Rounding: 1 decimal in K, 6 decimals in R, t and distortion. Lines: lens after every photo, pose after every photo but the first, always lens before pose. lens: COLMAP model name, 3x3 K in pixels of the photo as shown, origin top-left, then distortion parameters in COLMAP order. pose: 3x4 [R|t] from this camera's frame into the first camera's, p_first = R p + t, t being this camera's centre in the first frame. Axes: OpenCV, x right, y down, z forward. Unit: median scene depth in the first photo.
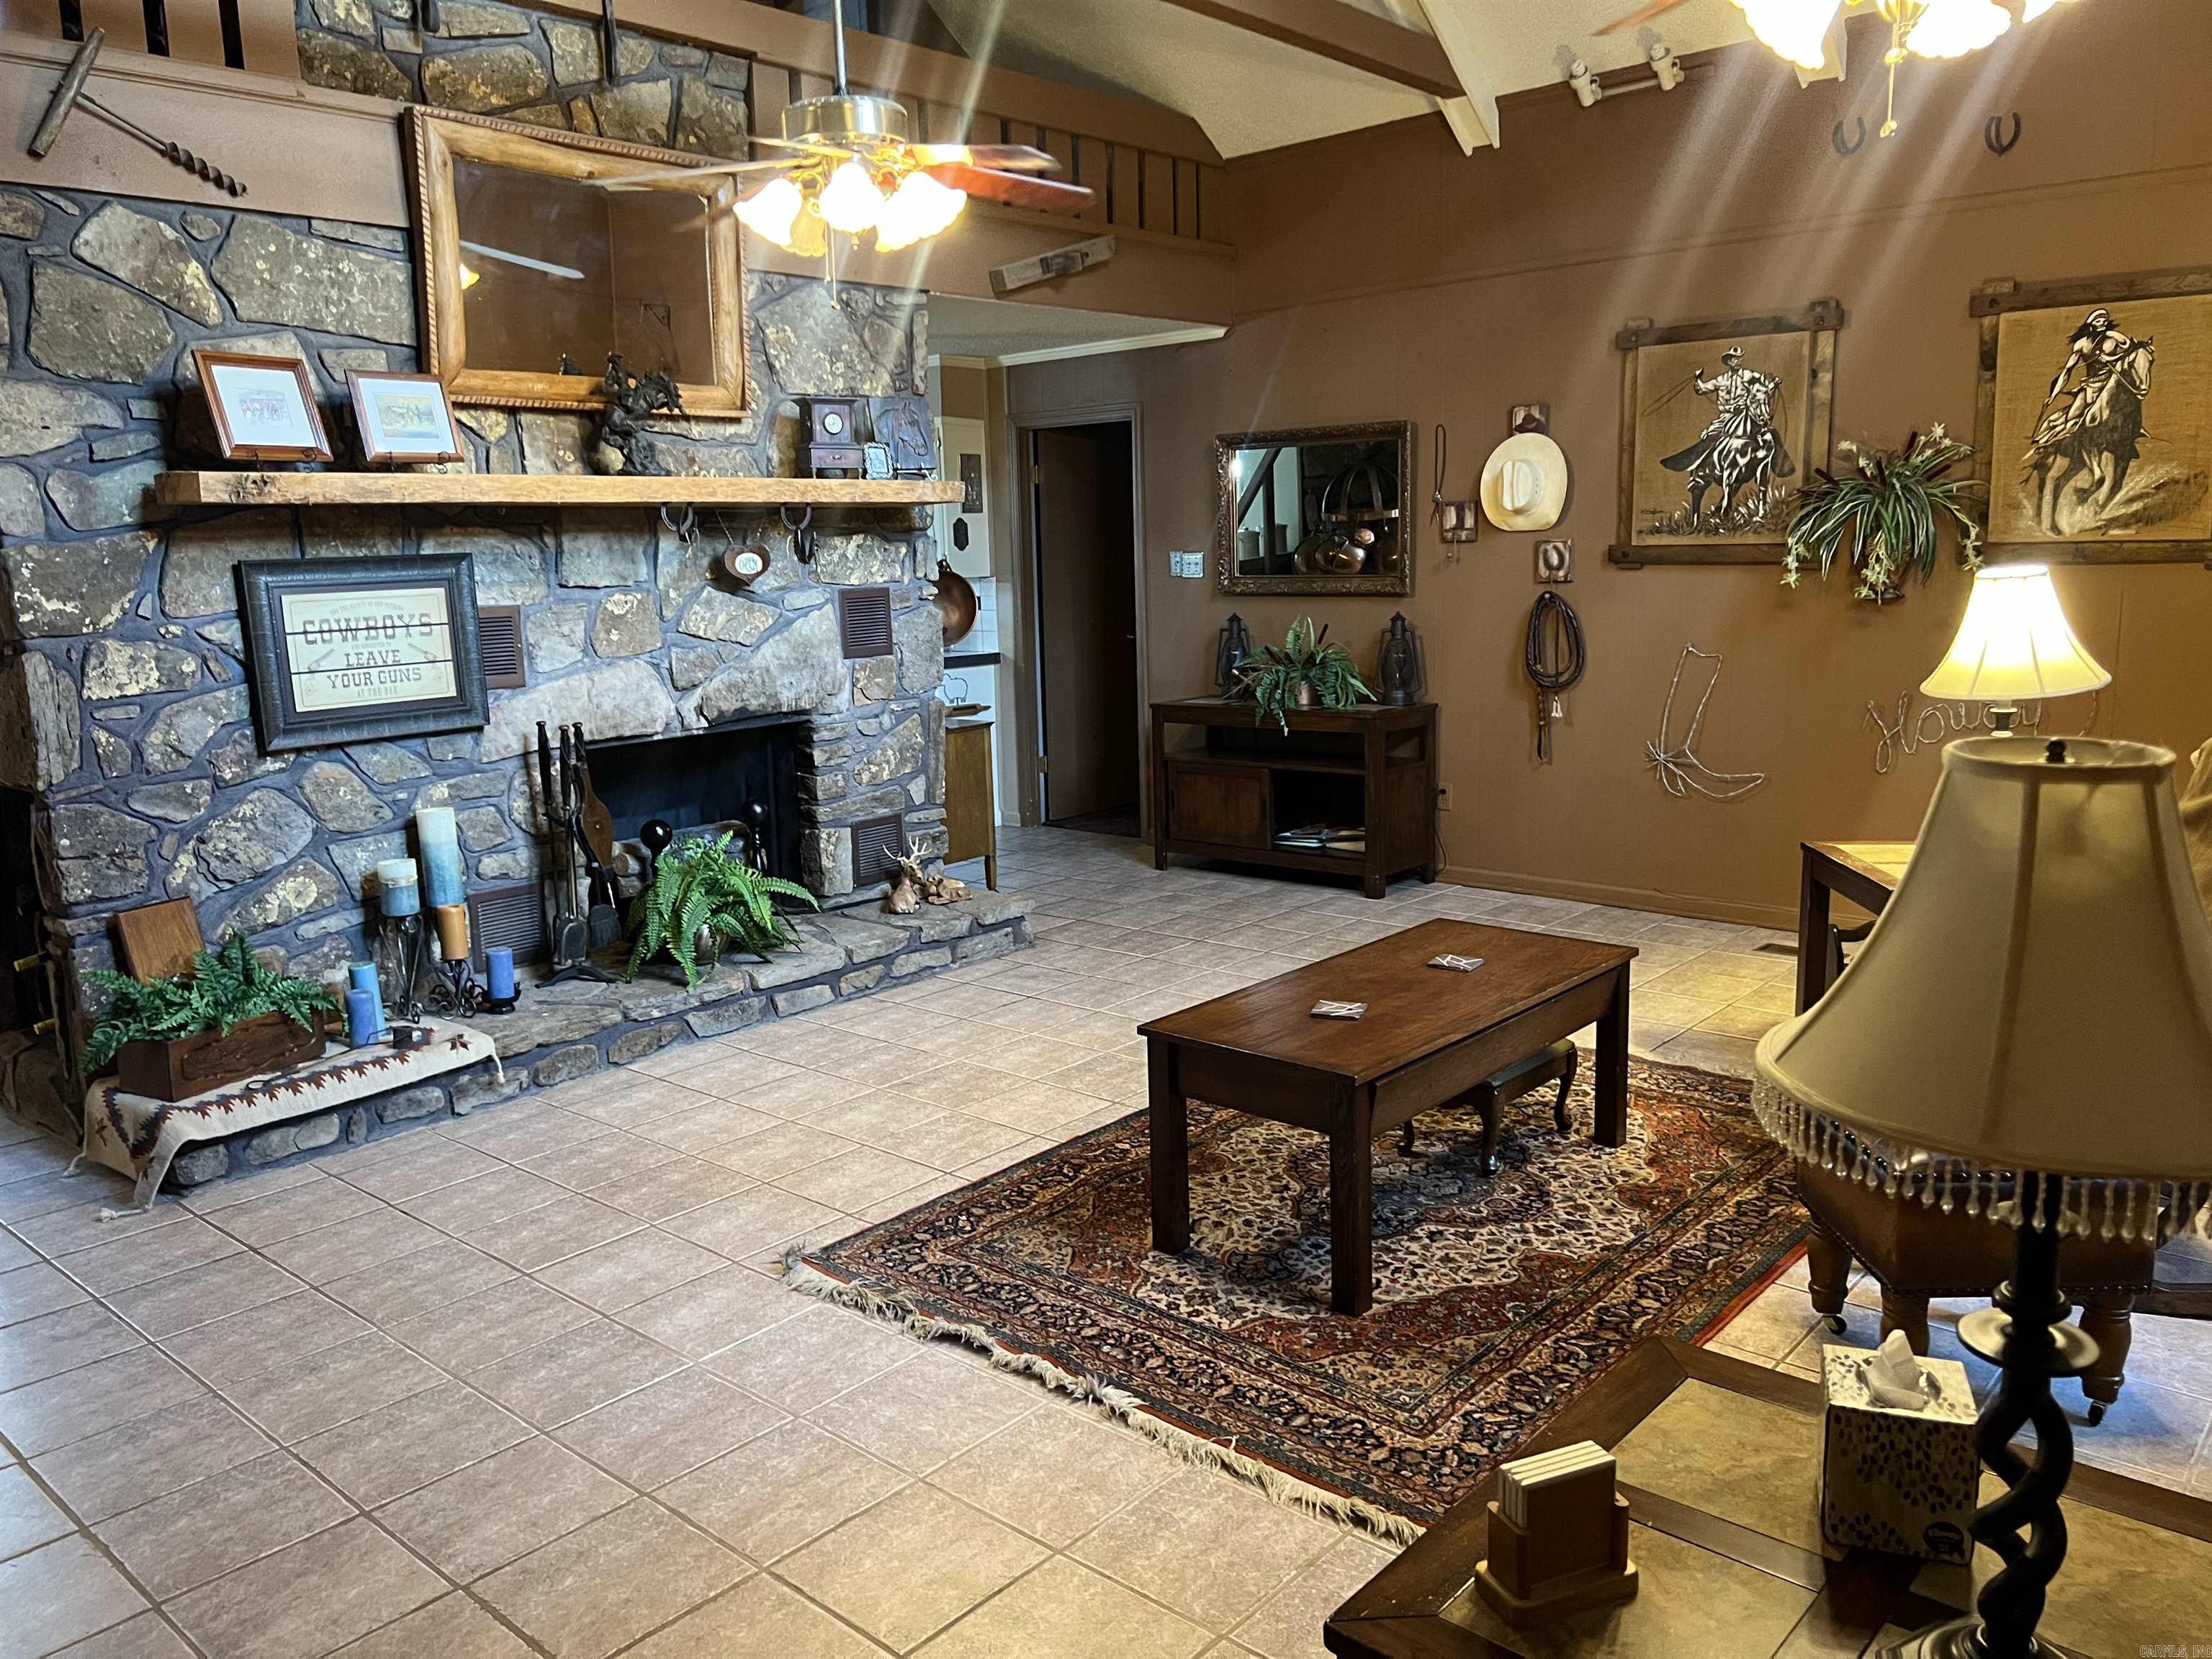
lens RADIAL K [[1623.0, 0, 1107.5], [0, 1623.0, 860.2], [0, 0, 1]] dist [0.006086, -0.034896]
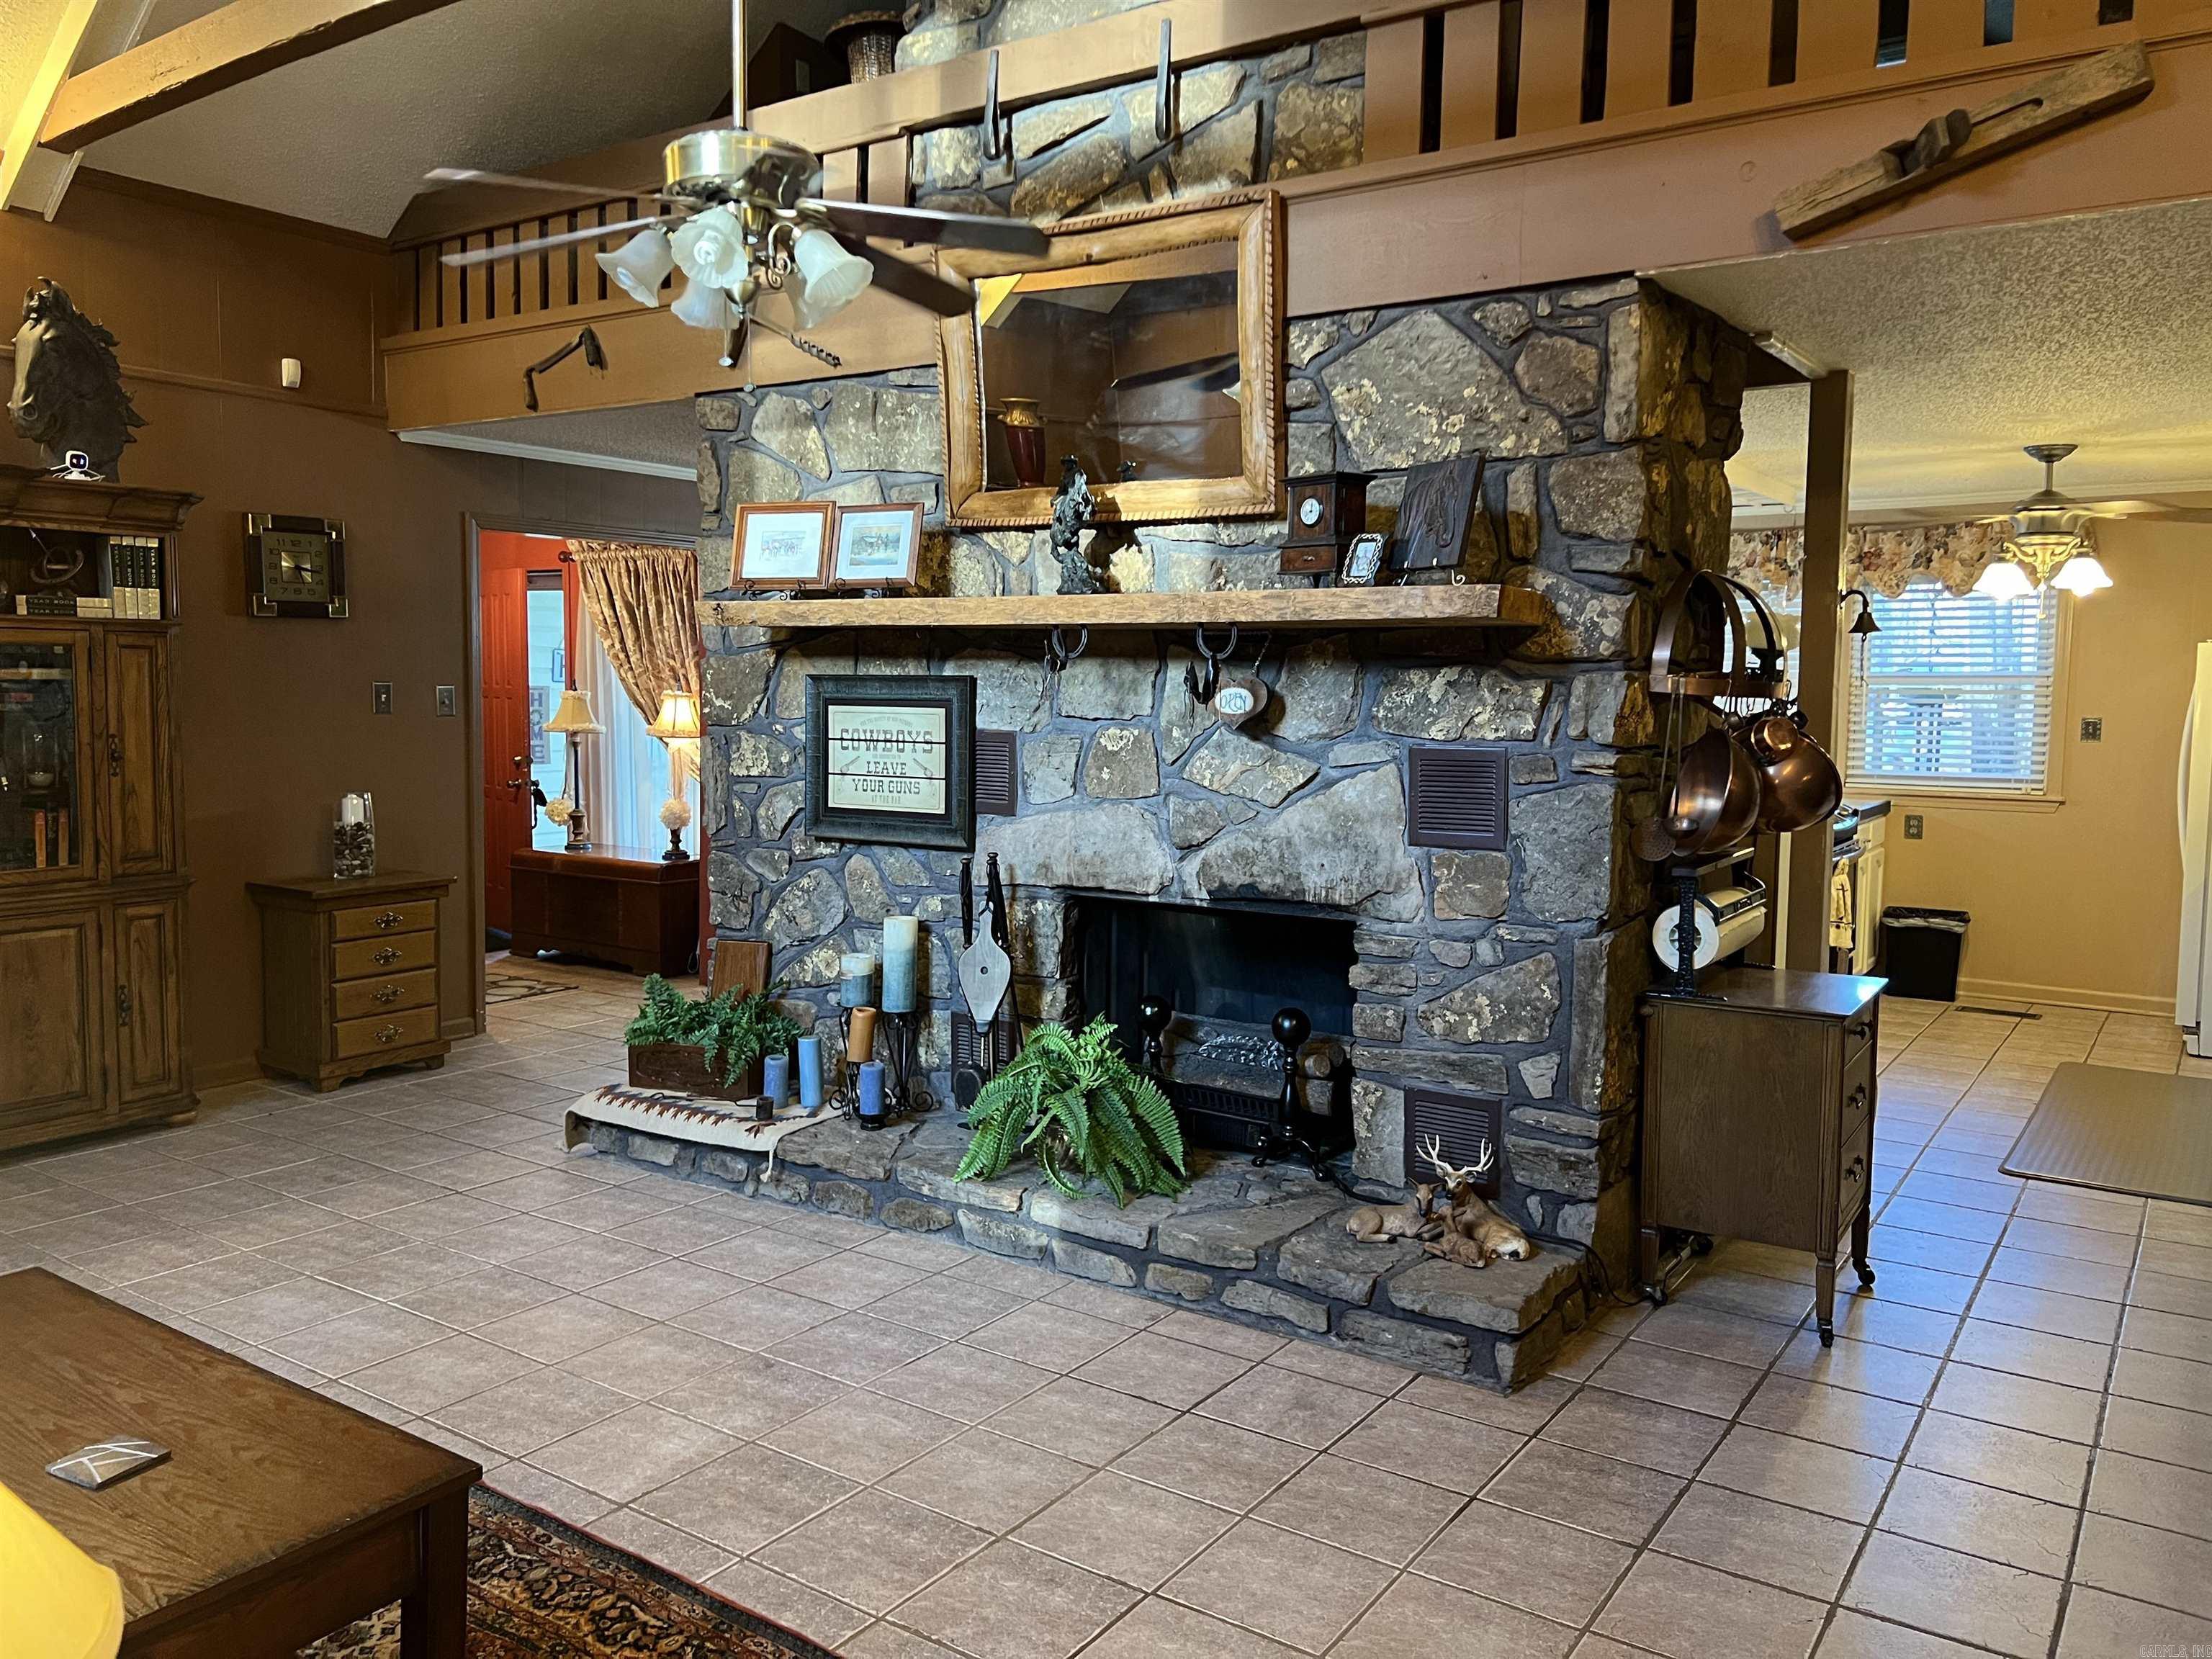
lens RADIAL K [[1646.8, 0, 1102.2], [0, 1646.8, 802.7], [0, 0, 1]] dist [0.077195, -0.091959]
pose [[0.119058, 0.107134, -0.987090, 0.565097], [-0.201864, 0.976010, 0.081584, -0.192615], [0.972150, 0.189545, 0.137828, 0.867854]]
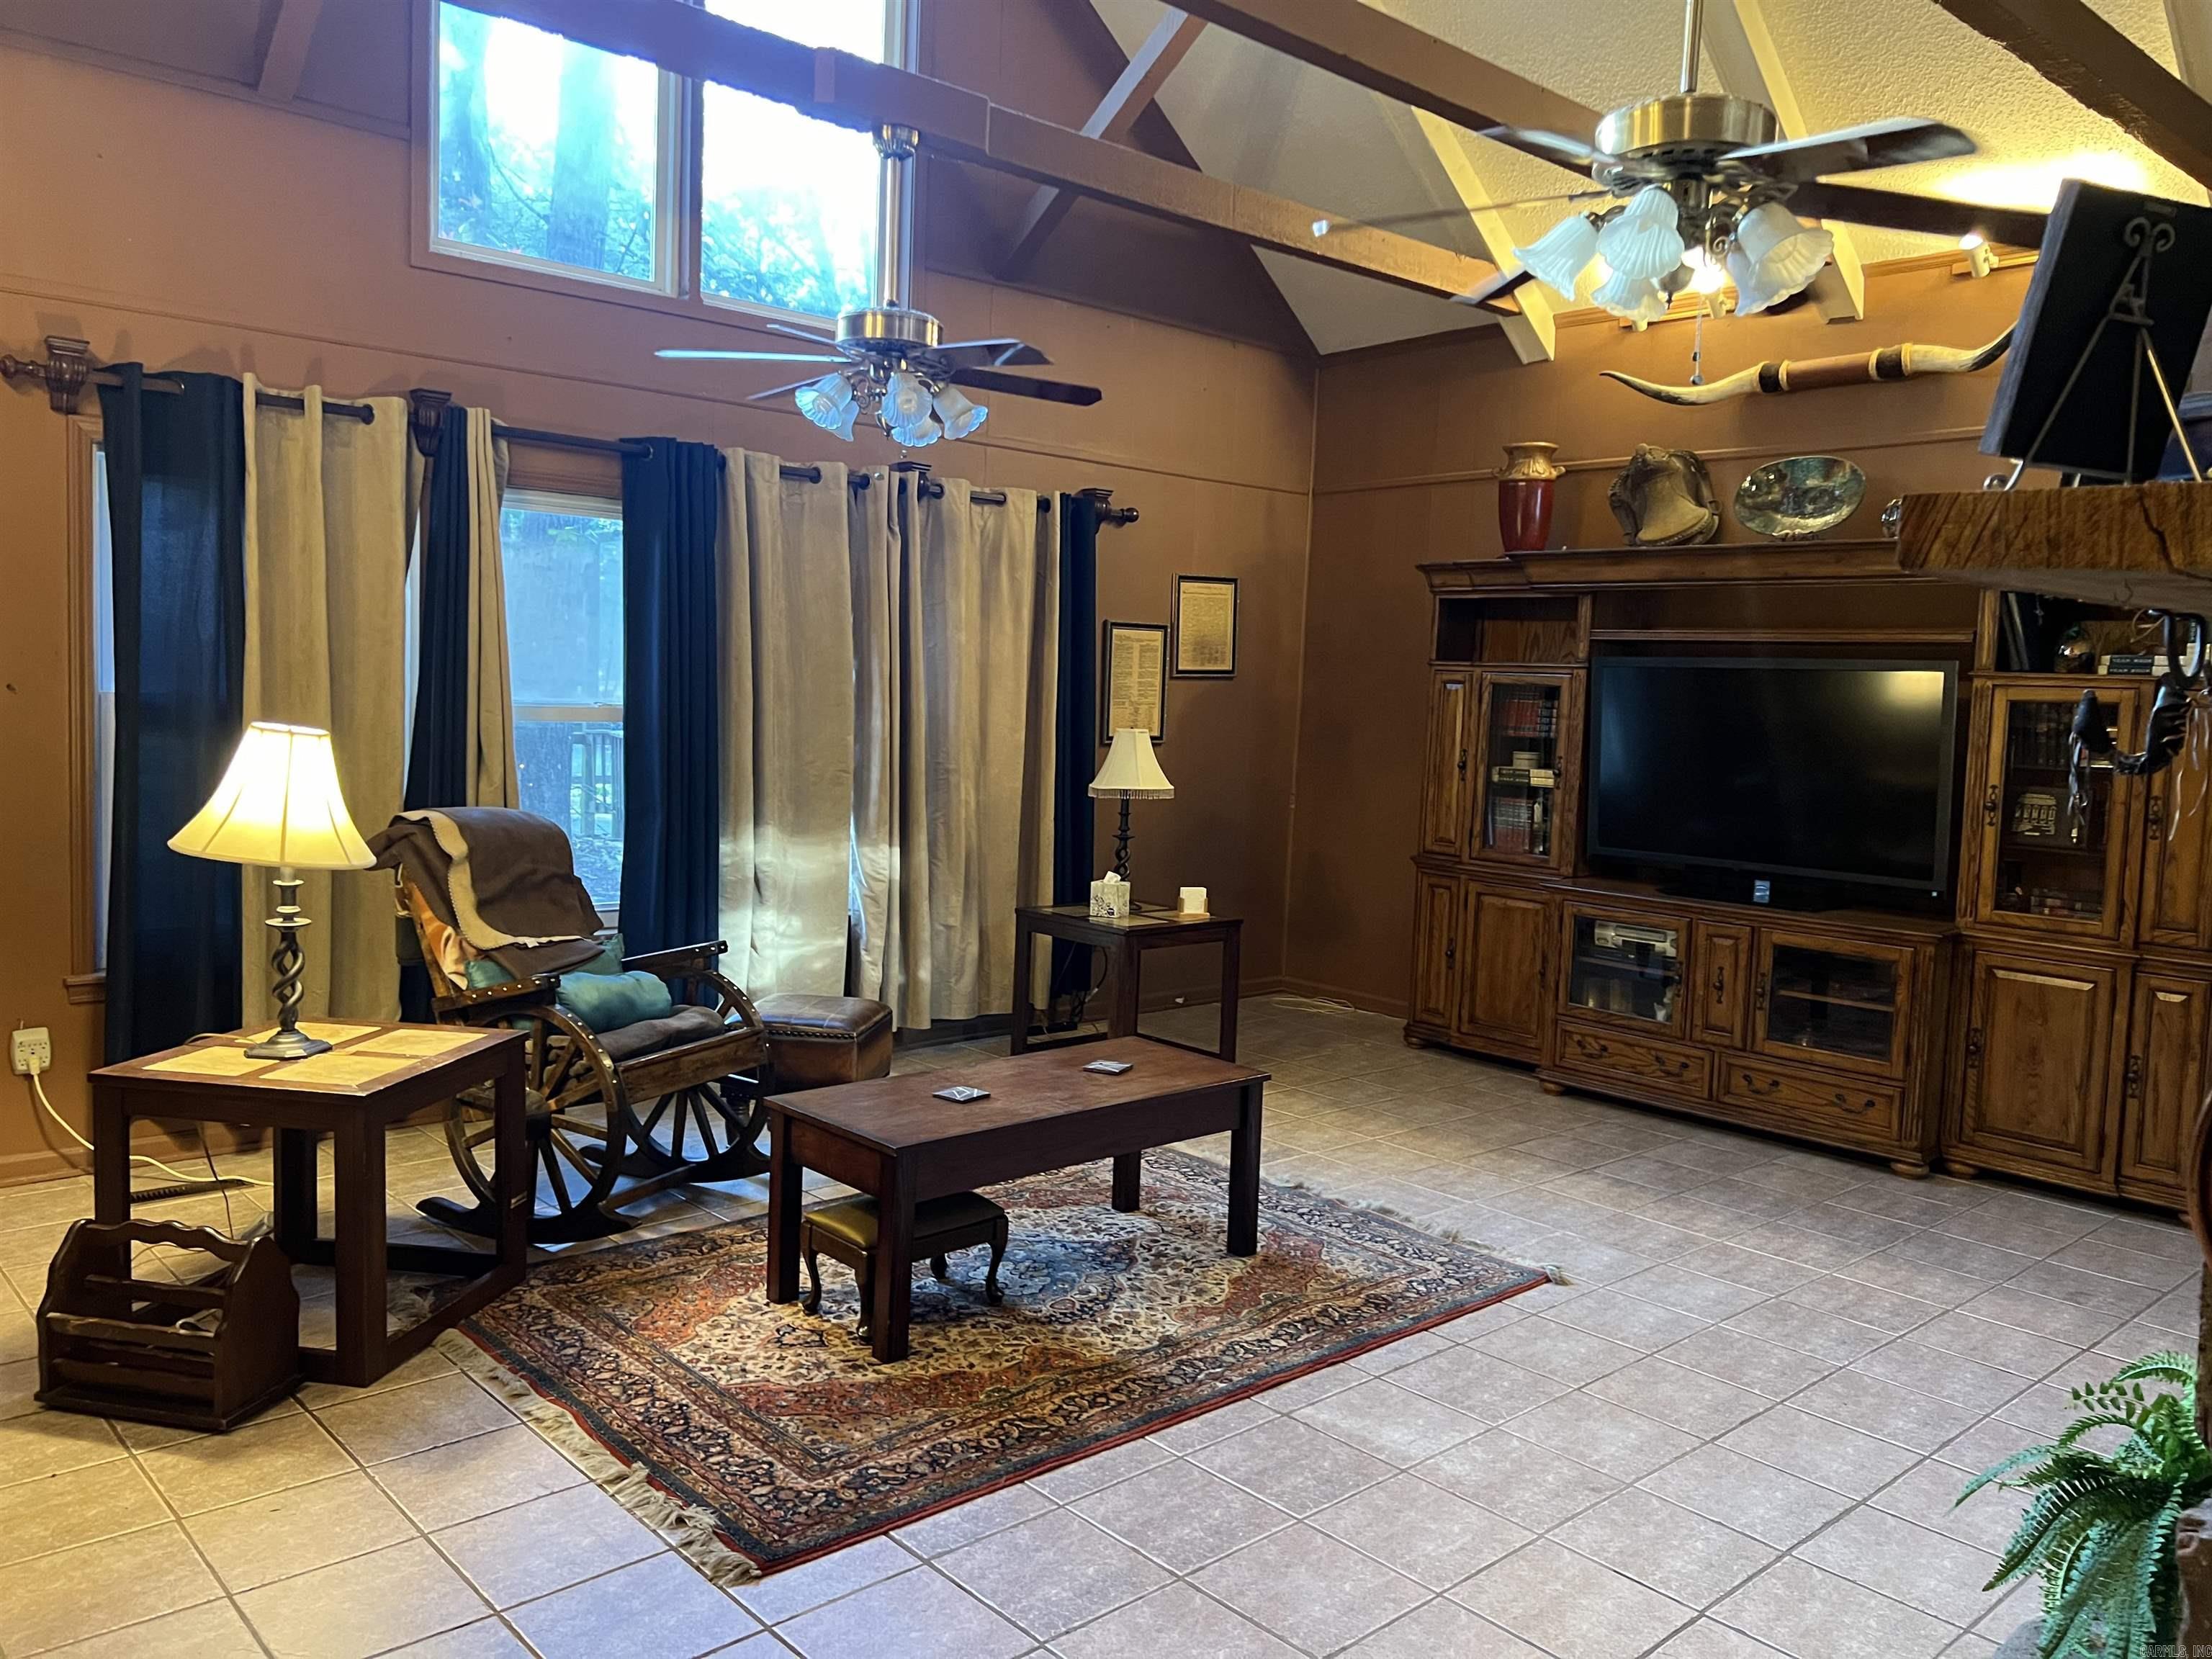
lens RADIAL K [[1646.8, 0, 1102.2], [0, 1646.8, 802.7], [0, 0, 1]] dist [0.077195, -0.091959]
pose [[-0.993704, -0.012524, 0.111340, 0.005777], [0.016059, 0.967551, 0.252165, -0.280649], [-0.110885, 0.252365, -0.961258, 1.416339]]
